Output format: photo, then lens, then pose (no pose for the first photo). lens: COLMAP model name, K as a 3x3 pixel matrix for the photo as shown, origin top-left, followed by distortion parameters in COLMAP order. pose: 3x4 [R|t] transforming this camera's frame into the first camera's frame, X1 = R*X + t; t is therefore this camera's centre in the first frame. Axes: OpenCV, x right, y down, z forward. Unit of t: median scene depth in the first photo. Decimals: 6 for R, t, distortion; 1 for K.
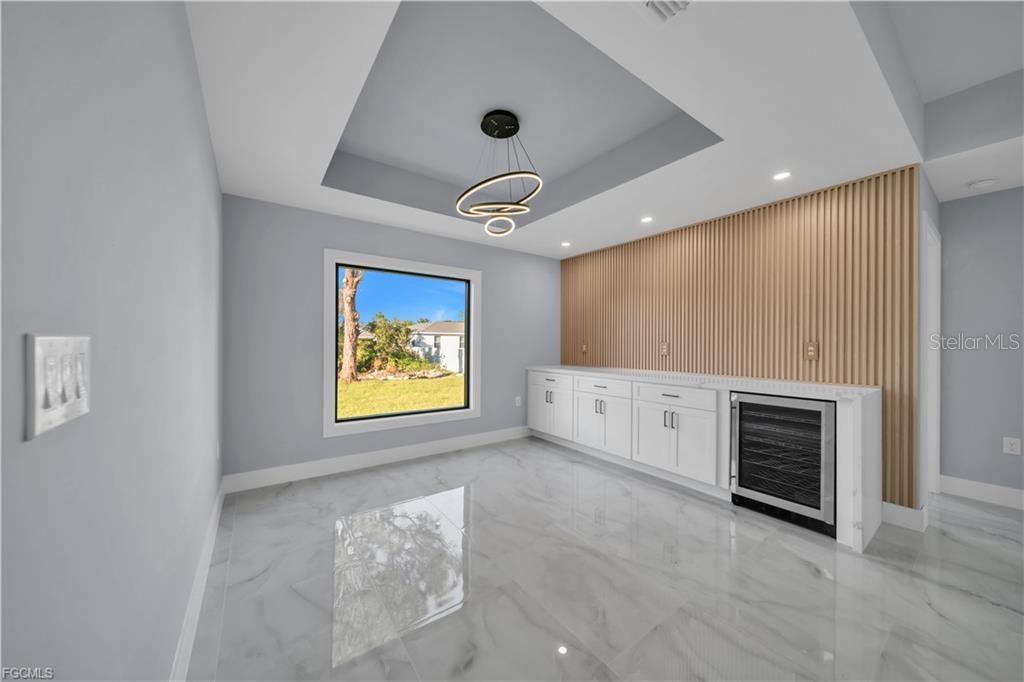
lens RADIAL K [[353.6, 0, 511.0], [0, 353.6, 343.1], [0, 0, 1]] dist [-0.000248, -0.000367]
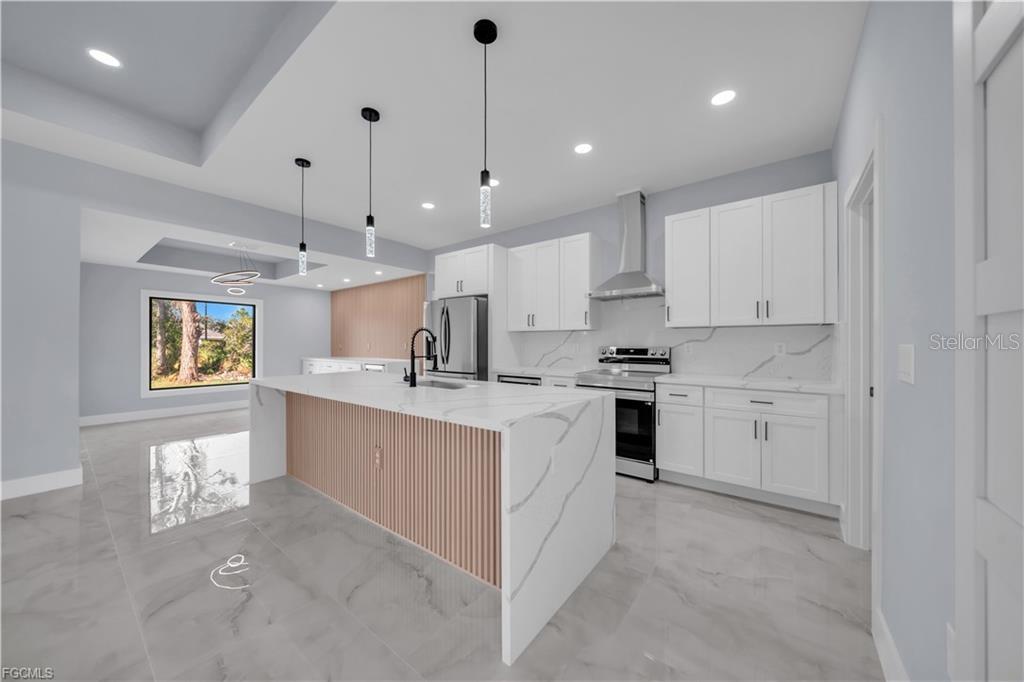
lens RADIAL K [[353.6, 0, 511.0], [0, 353.6, 343.1], [0, 0, 1]] dist [-0.000248, -0.000367]
pose [[0.958695, -0.005877, 0.284377, 0.630774], [0.005496, 0.999983, 0.002137, 0.000744], [-0.284384, -0.000486, 0.958710, -1.033316]]
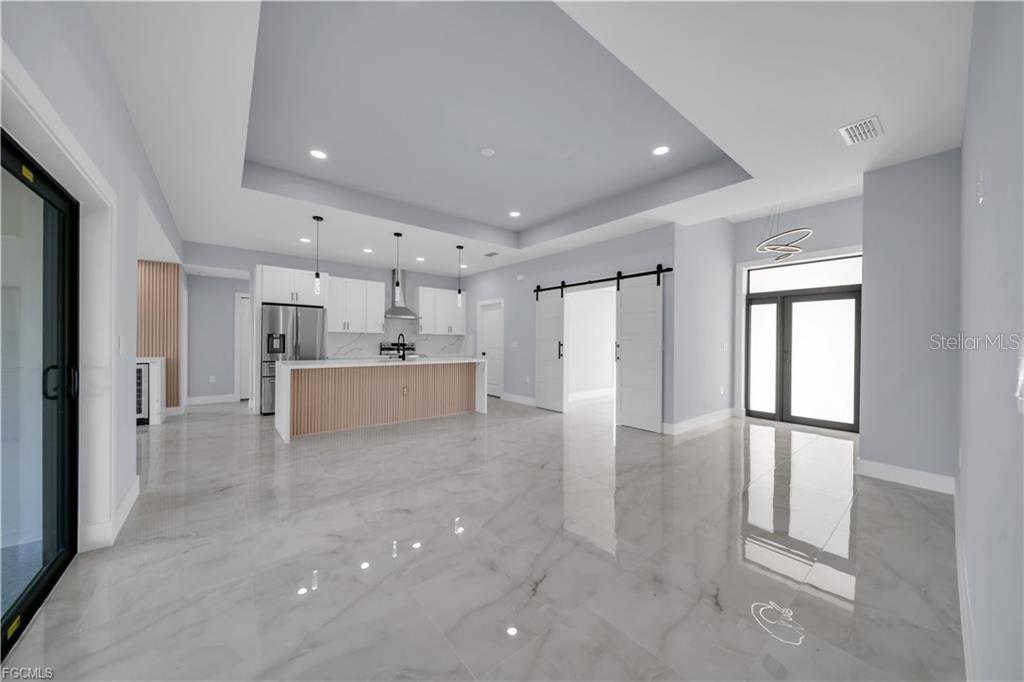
lens RADIAL K [[353.6, 0, 511.0], [0, 353.6, 343.1], [0, 0, 1]] dist [-0.000248, -0.000367]
pose [[-0.059878, -0.008645, 0.998168, -0.878662], [-0.010510, 0.999913, 0.008030, -0.004919], [-0.998150, -0.010010, -0.059963, -0.700812]]
